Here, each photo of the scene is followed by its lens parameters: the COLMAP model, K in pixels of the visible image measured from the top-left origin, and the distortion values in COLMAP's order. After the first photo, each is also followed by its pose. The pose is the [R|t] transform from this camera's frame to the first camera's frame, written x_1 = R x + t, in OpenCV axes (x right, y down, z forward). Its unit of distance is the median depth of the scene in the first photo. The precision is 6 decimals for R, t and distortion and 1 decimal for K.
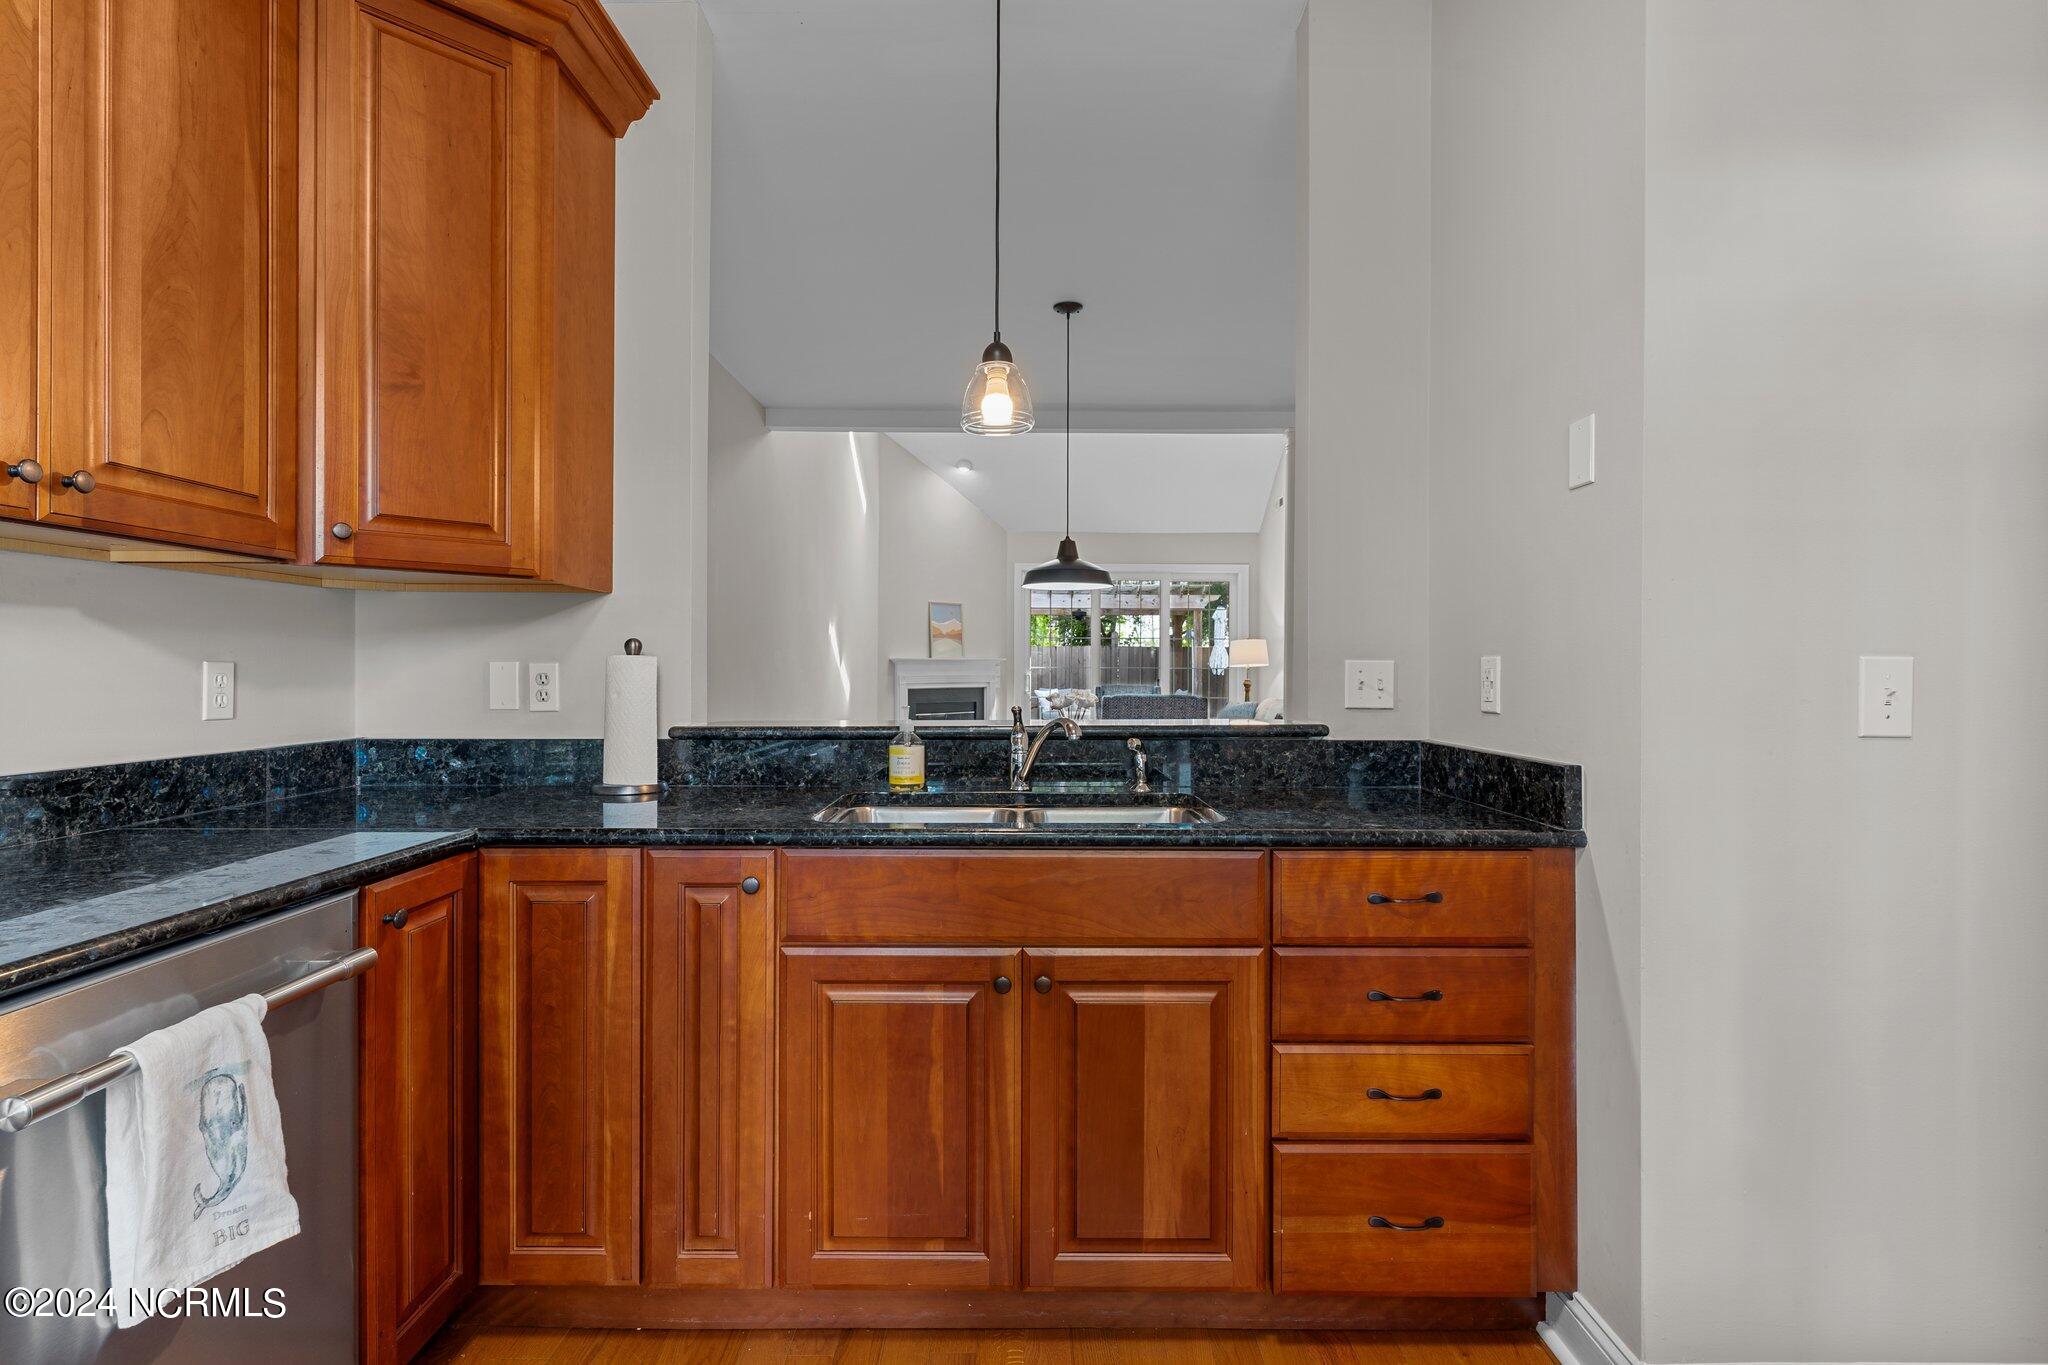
lens RADIAL K [[986.8, 0, 1021.1], [0, 986.8, 667.0], [0, 0, 1]] dist [0.003587, -0.001847]
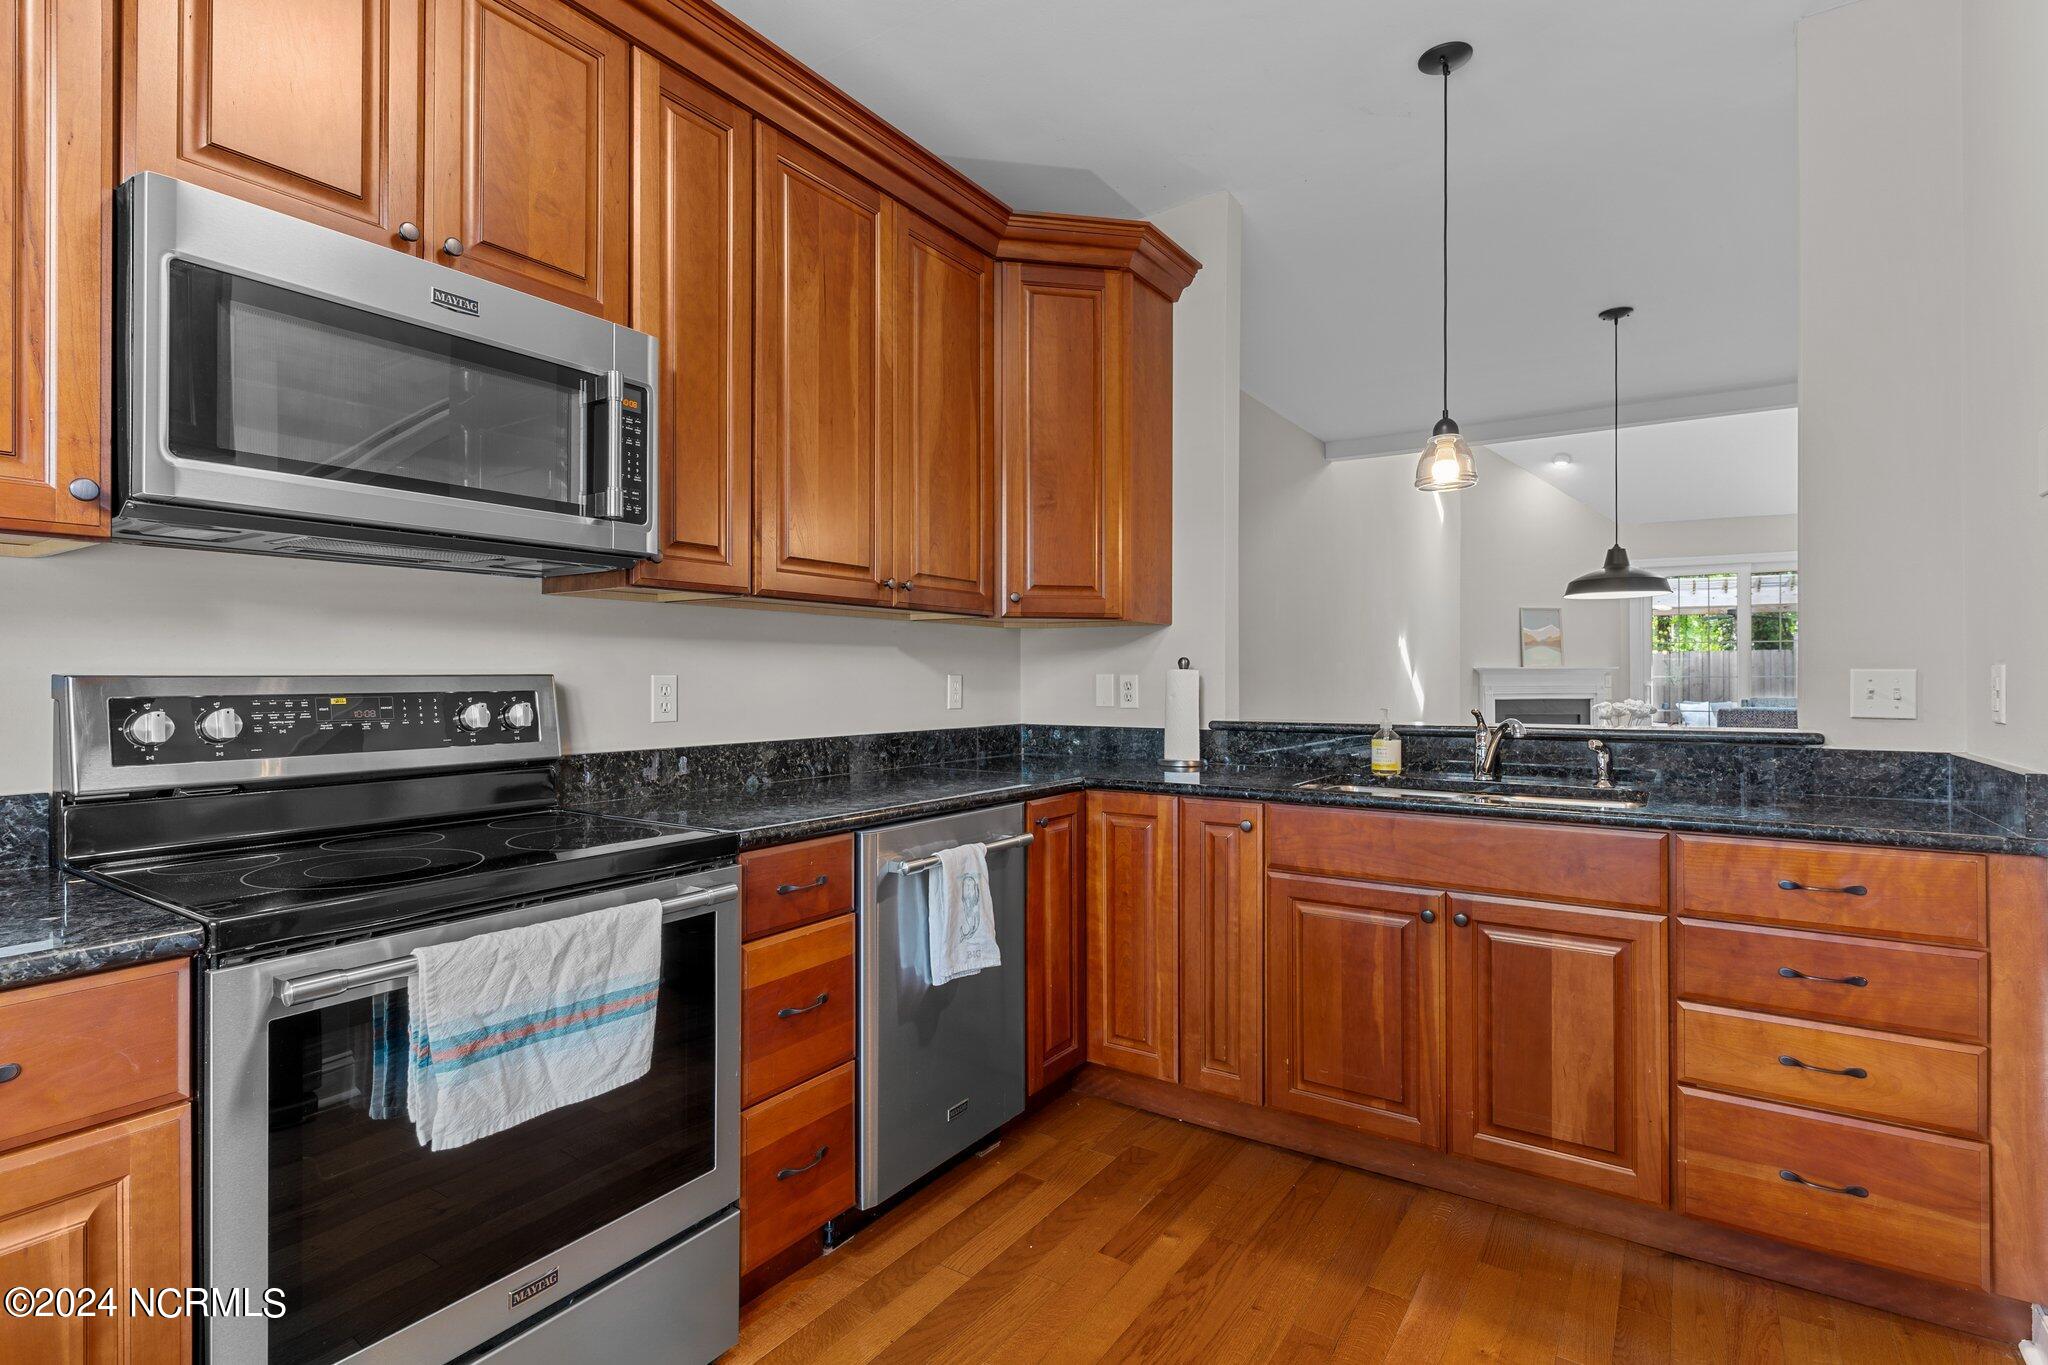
lens RADIAL K [[986.8, 0, 1003.8], [0, 986.8, 674.2], [0, 0, 1]] dist [0.003587, -0.001847]
pose [[0.821950, -0.003904, -0.569547, 0.262829], [0.002213, 0.999991, -0.003661, -0.000089], [0.569556, 0.001749, 0.821951, -0.406160]]
